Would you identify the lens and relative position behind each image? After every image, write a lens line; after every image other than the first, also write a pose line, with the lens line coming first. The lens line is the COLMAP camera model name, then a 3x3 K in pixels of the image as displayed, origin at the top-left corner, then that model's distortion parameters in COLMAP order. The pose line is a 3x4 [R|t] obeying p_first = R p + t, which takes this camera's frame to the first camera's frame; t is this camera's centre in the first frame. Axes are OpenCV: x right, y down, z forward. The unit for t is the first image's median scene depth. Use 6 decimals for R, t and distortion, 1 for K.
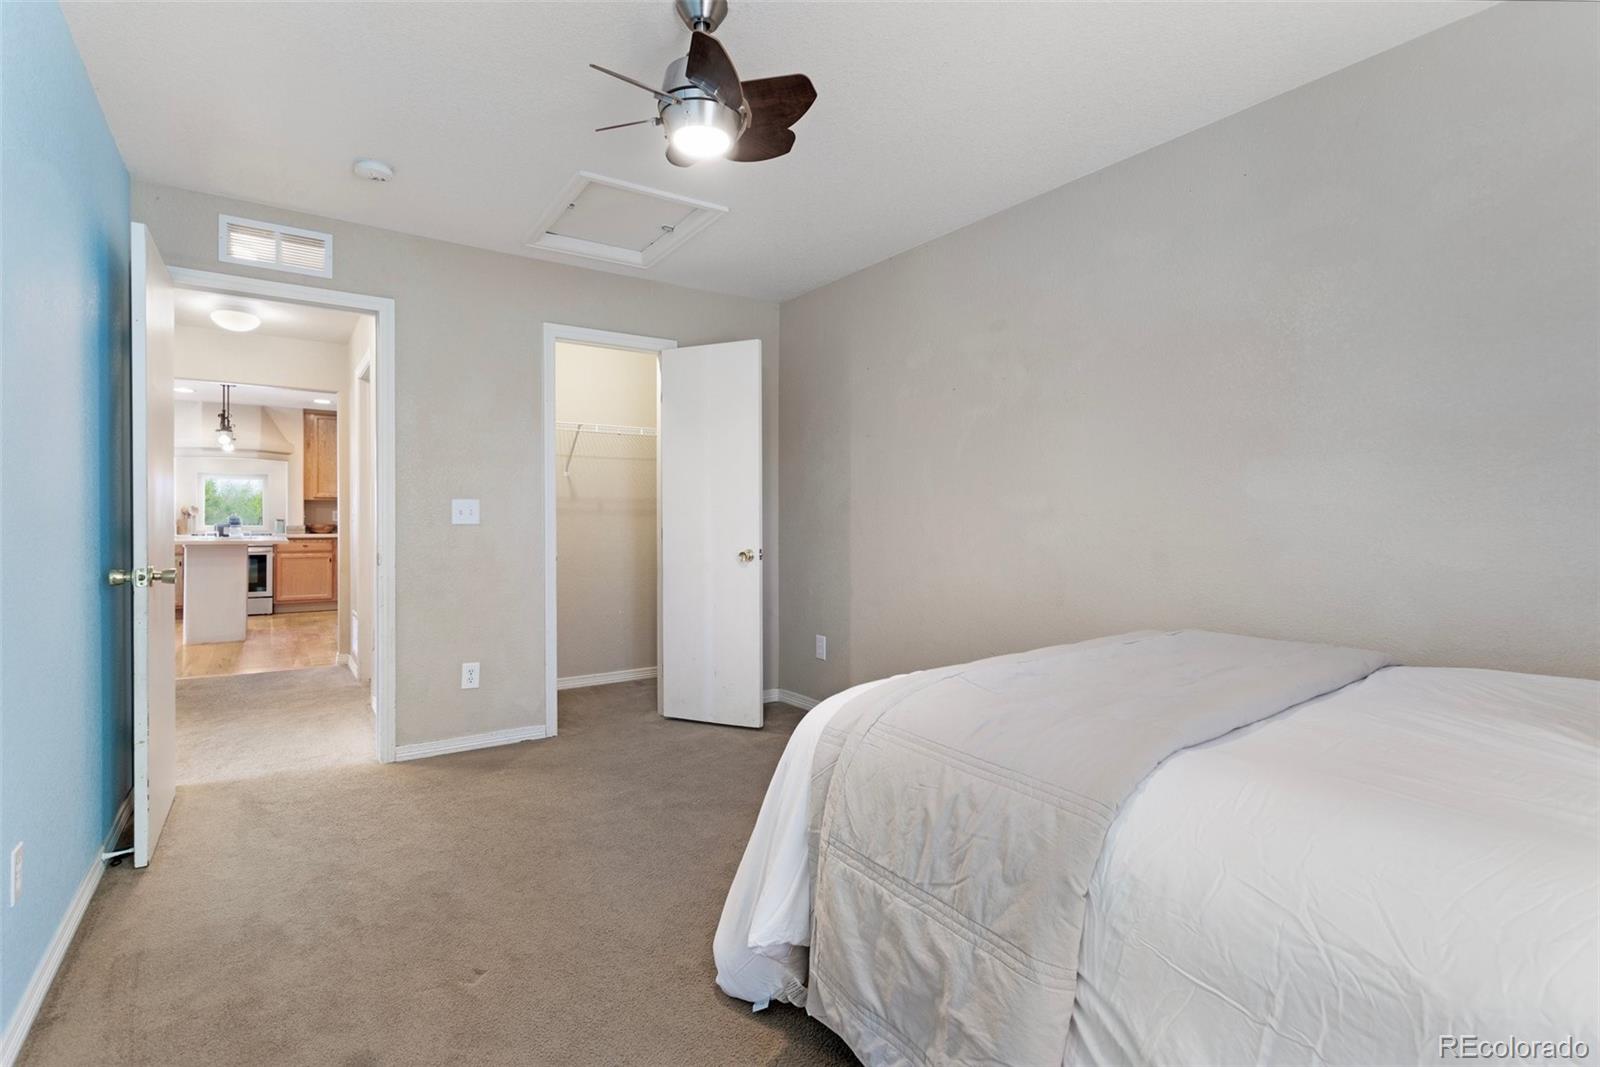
lens RADIAL K [[760.1, 0, 800.8], [0, 760.1, 524.9], [0, 0, 1]] dist [-0.000464, 0.000135]
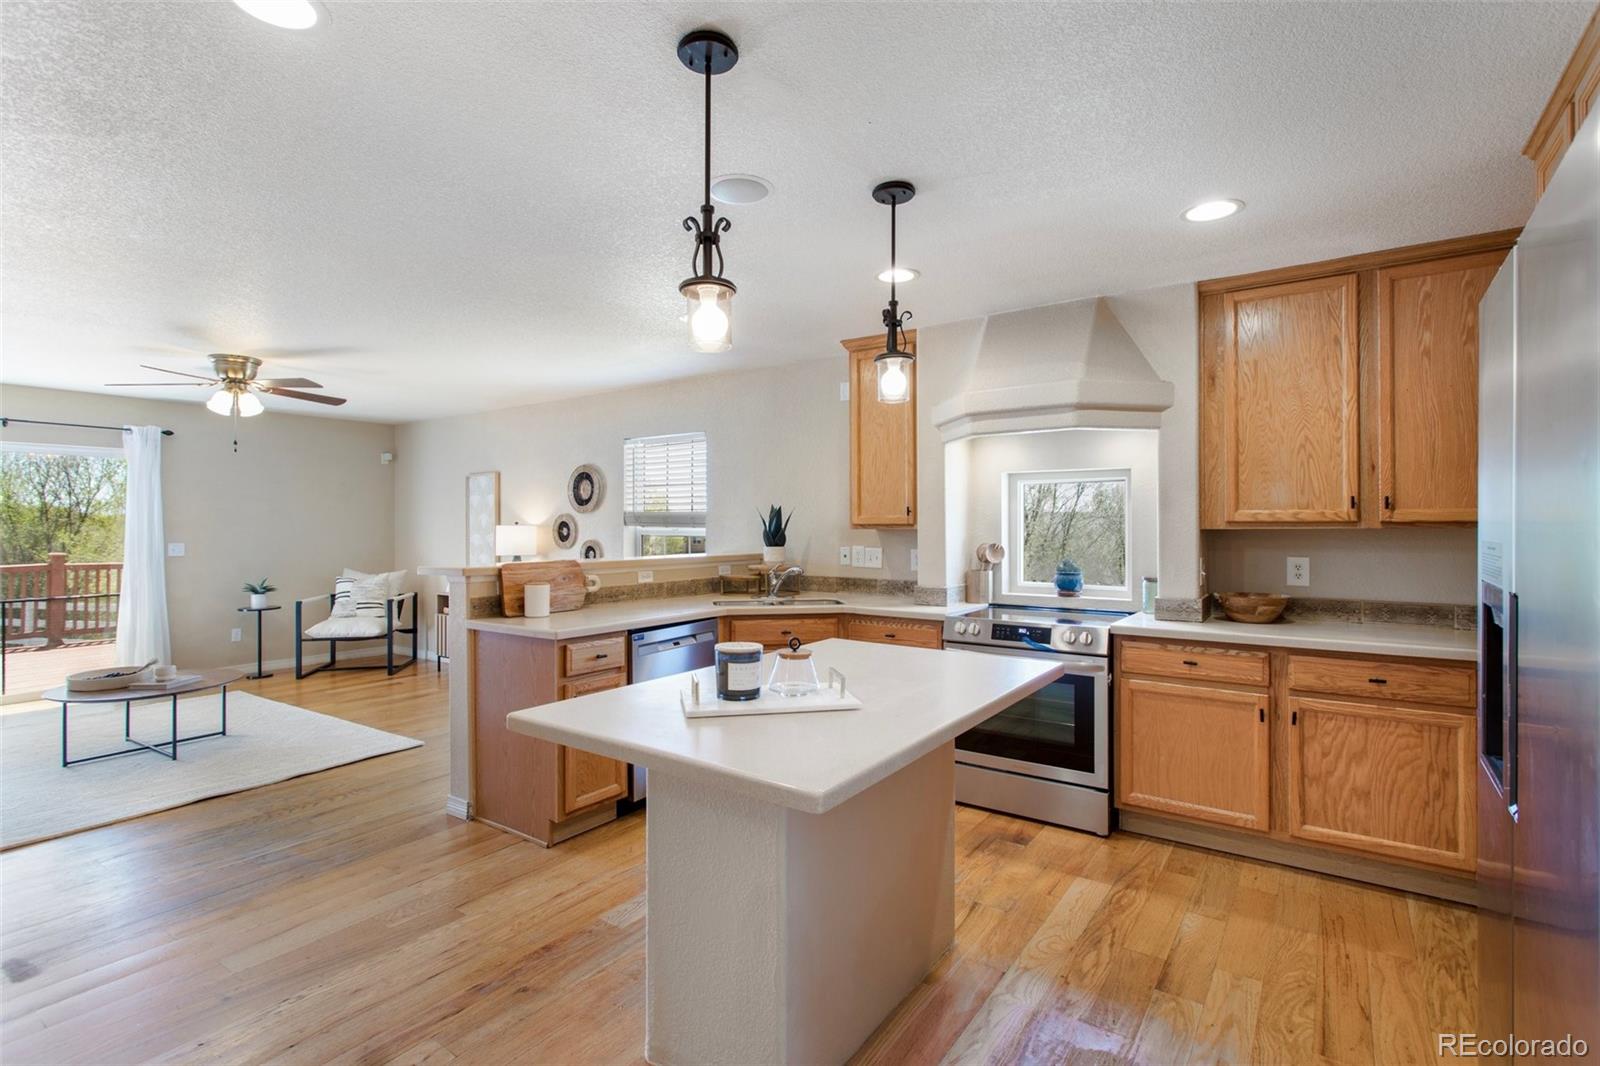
lens RADIAL K [[760.1, 0, 805.9], [0, 760.1, 519.8], [0, 0, 1]] dist [-0.000464, 0.000135]
pose [[0.355669, -0.005715, -0.934594, -0.392609], [-0.003383, 0.999967, -0.007403, -0.035531], [0.934606, 0.005795, 0.355638, 0.718280]]
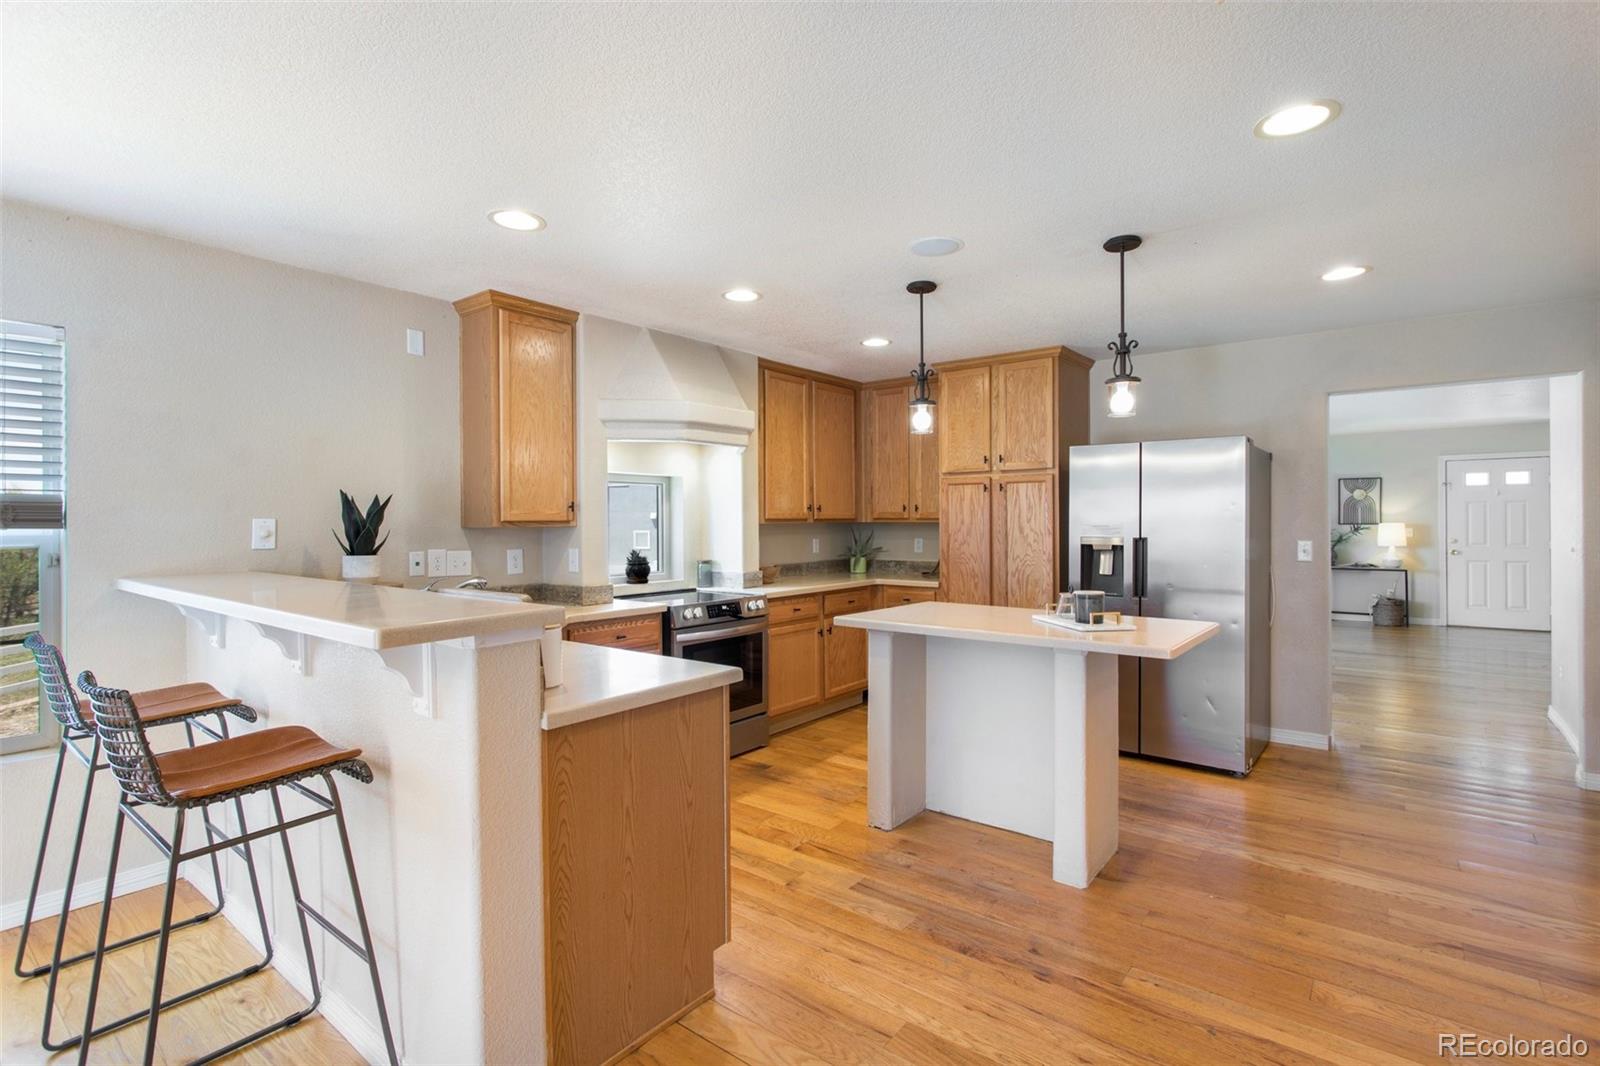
lens RADIAL K [[760.1, 0, 800.5], [0, 760.1, 522.7], [0, 0, 1]] dist [-0.000464, 0.000135]
pose [[0.953047, -0.005572, 0.302772, -0.818341], [0.006603, 0.999975, -0.002381, -0.033457], [-0.302751, 0.004269, 0.953060, 0.490944]]
